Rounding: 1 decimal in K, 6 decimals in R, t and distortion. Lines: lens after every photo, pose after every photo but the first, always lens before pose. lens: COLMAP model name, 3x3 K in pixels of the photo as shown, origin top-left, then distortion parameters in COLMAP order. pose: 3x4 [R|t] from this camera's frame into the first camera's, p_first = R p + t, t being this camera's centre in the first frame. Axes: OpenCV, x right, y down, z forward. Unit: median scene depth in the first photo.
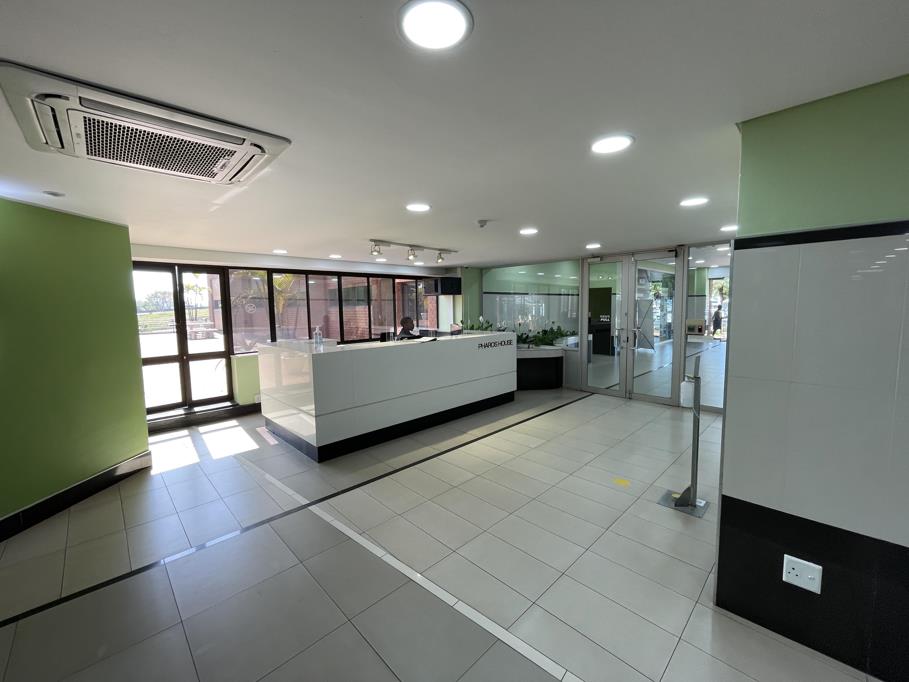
lens RADIAL K [[369.0, 0, 453.6], [0, 369.0, 343.5], [0, 0, 1]] dist [-0.001268, 0.000932]
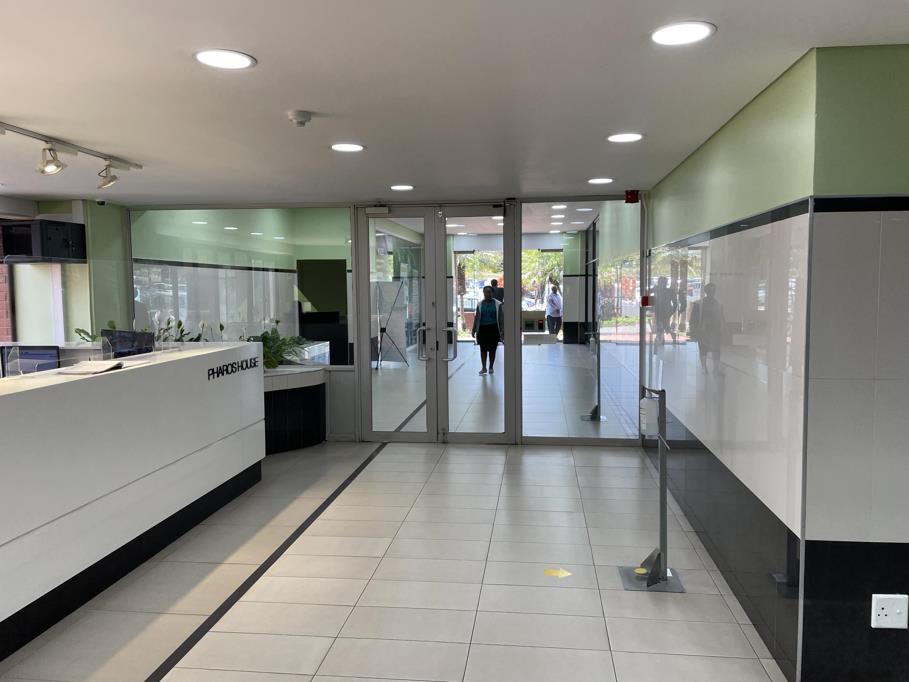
lens RADIAL K [[685.7, 0, 456.3], [0, 685.7, 336.8], [0, 0, 1]] dist [0.028312, -0.019092]
pose [[0.768860, -0.037847, 0.638296, -0.211774], [0.061459, 0.997999, -0.014856, -0.006384], [-0.636457, 0.050651, 0.769647, 0.110073]]
